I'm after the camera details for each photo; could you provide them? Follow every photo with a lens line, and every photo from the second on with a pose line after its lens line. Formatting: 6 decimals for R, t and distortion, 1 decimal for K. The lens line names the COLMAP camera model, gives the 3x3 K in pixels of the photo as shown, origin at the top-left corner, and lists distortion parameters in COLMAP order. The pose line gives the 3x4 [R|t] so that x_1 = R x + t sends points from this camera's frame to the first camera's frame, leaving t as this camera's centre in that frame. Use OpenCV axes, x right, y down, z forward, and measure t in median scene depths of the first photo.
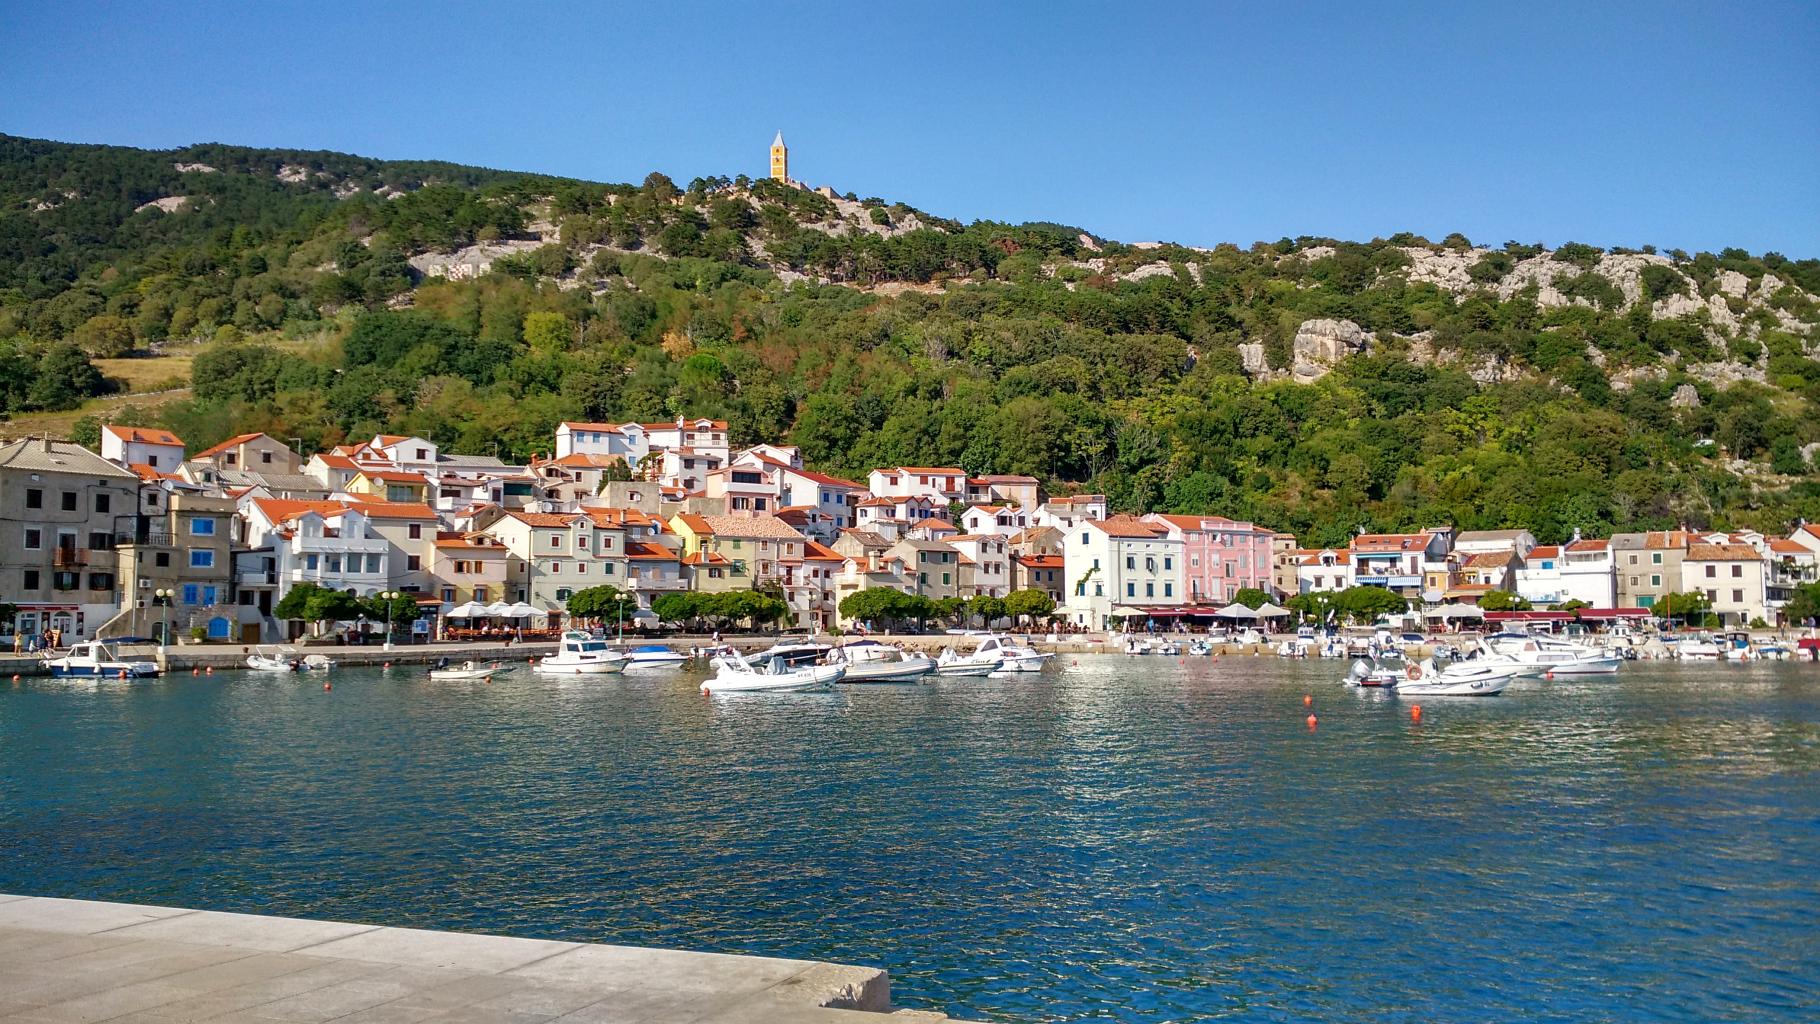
lens RADIAL K [[1553.3, 0, 901.1], [0, 1553.3, 506.8], [0, 0, 1]] dist [0.197095, -0.426048]
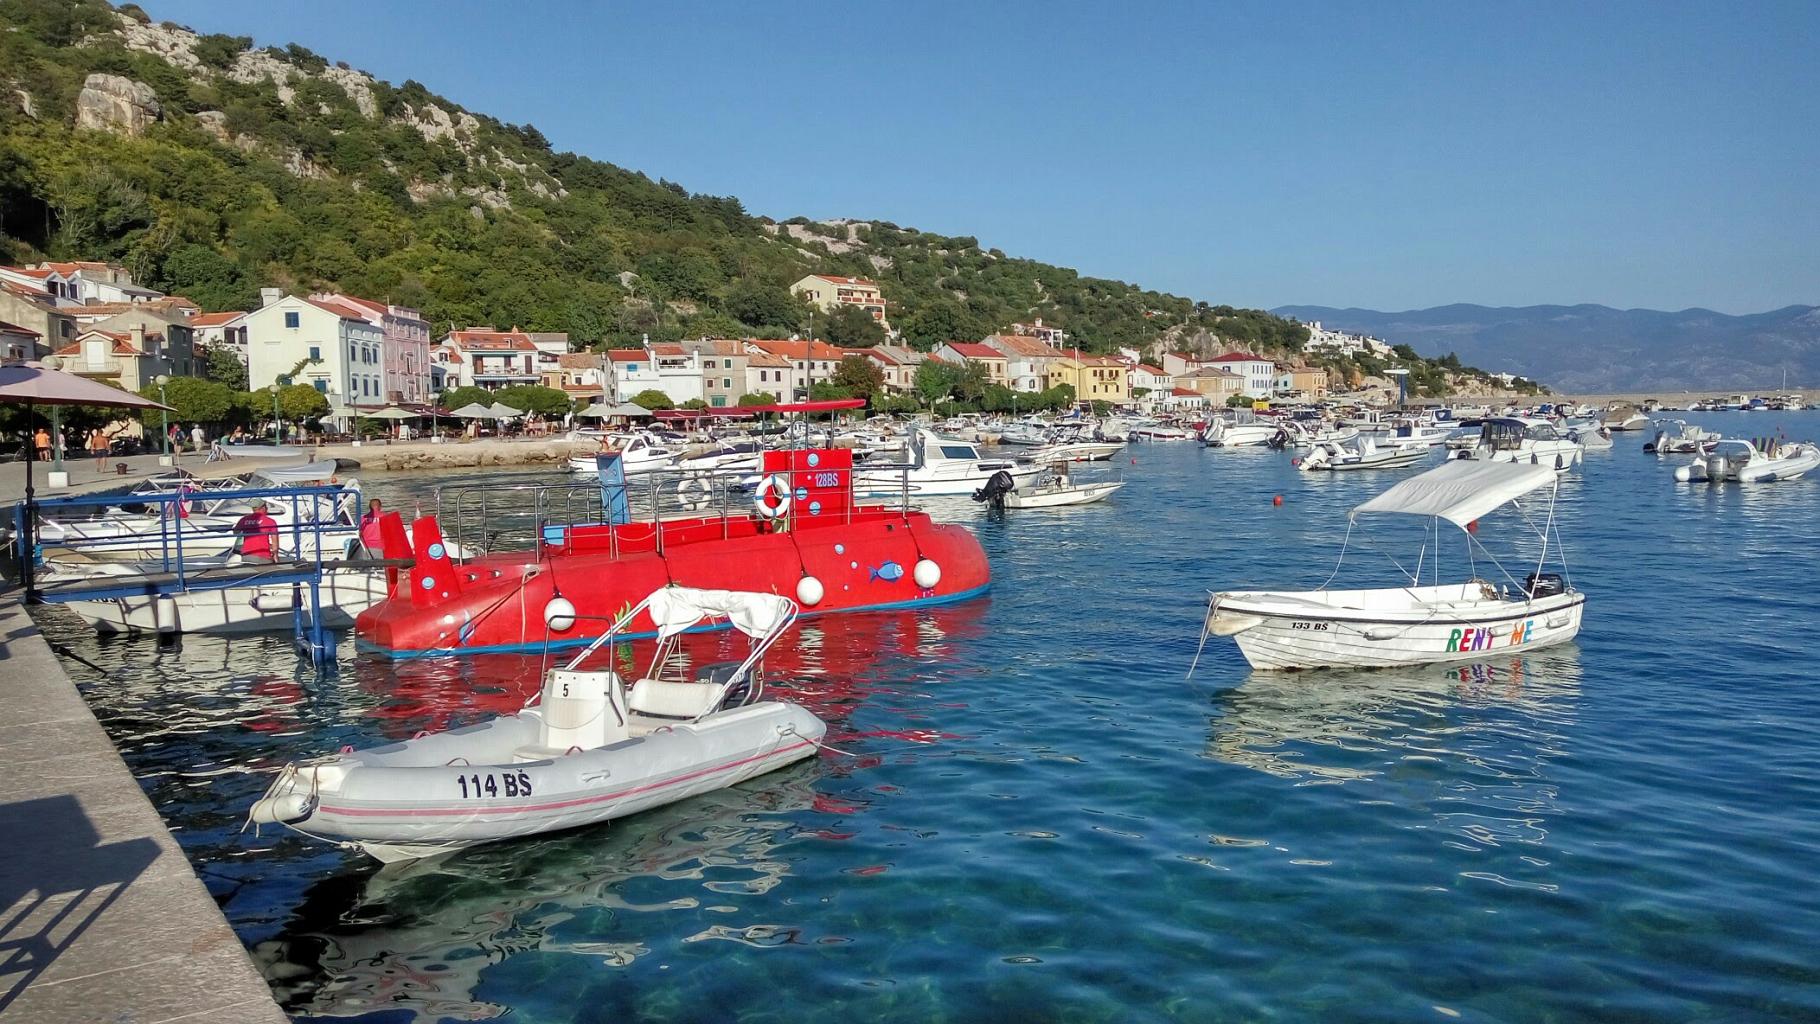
lens RADIAL K [[1429.9, 0, 910.0], [0, 1429.9, 512.0], [0, 0, 1]] dist [0.098369, -0.141445]
pose [[0.507580, -0.065961, 0.859076, -0.306721], [-0.042093, 0.993976, 0.101190, 0.025974], [-0.860576, -0.087523, 0.501746, 0.331099]]
